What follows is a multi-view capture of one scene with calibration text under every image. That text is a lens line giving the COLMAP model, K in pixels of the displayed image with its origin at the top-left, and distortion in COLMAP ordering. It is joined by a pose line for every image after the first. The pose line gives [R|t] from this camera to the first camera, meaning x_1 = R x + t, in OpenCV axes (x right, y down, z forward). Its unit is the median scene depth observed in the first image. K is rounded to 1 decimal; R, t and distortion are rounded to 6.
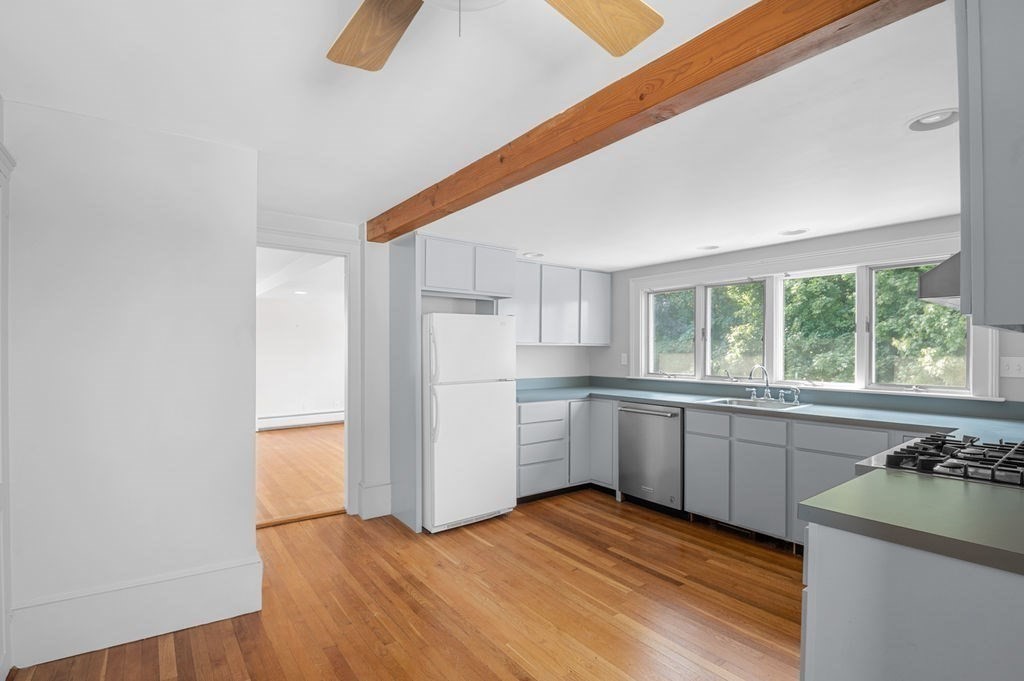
lens RADIAL K [[487.4, 0, 504.1], [0, 487.4, 347.6], [0, 0, 1]] dist [-0.018134, -0.000632]
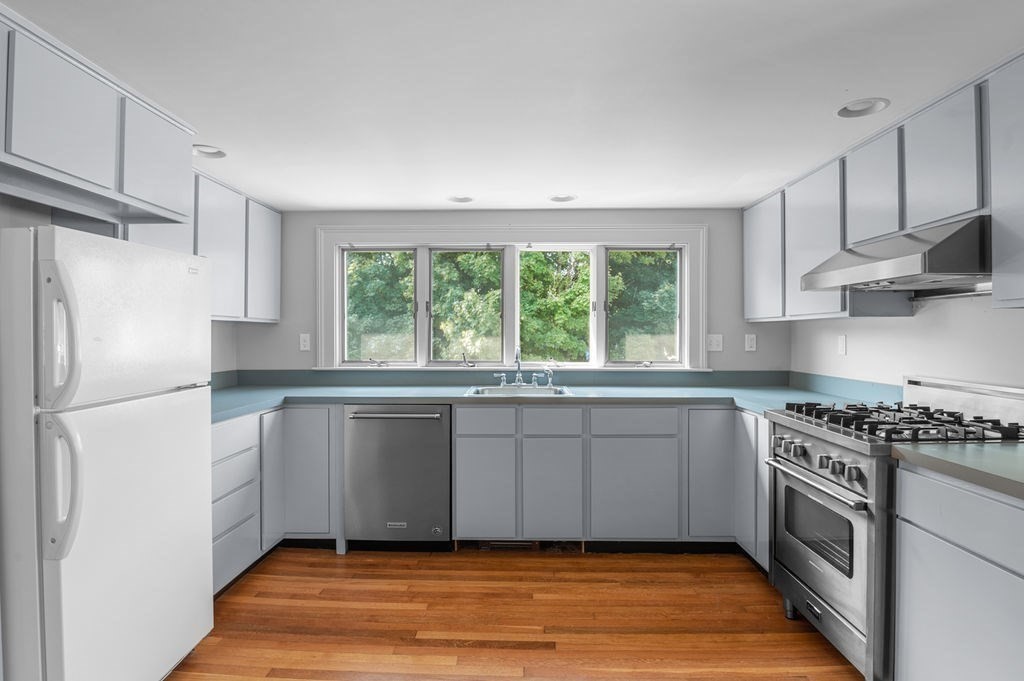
lens RADIAL K [[540.2, 0, 508.6], [0, 540.2, 334.9], [0, 0, 1]] dist [-0.003745, -0.005000]
pose [[0.606701, -0.002130, 0.794927, -0.230299], [-0.003271, 0.999981, 0.005177, 0.010847], [-0.794923, -0.005741, 0.606683, 0.397436]]
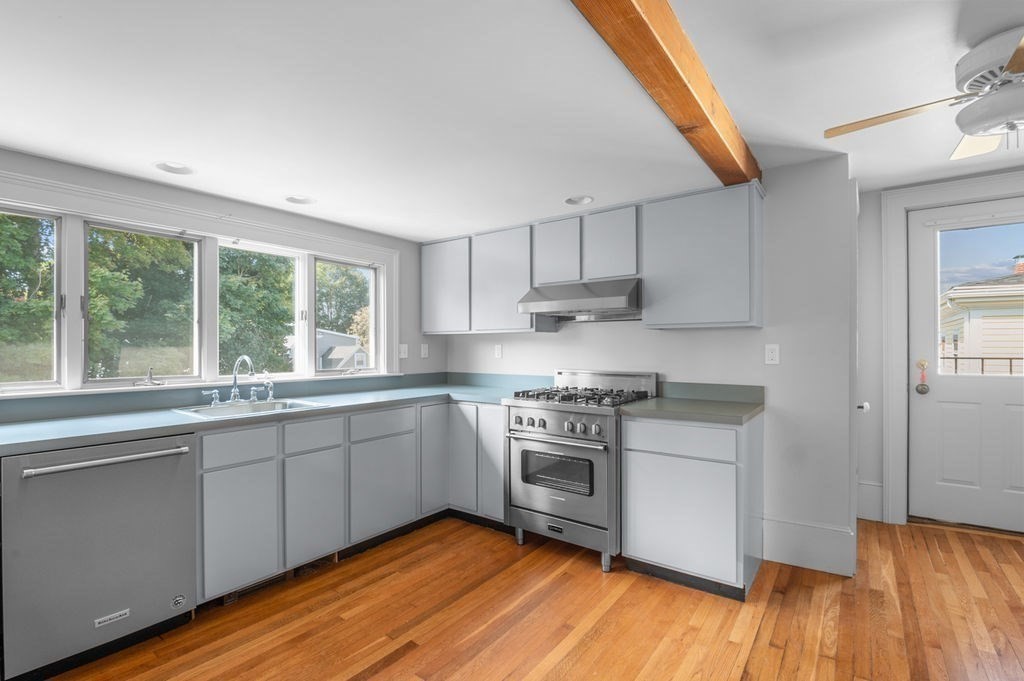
lens RADIAL K [[477.9, 0, 506.2], [0, 477.9, 343.9], [0, 0, 1]] dist [-0.006117, -0.003108]
pose [[-0.294223, 0.005920, 0.955718, -0.276576], [-0.002715, 0.999972, -0.007030, 0.019307], [-0.955733, -0.004663, -0.294199, 0.766208]]
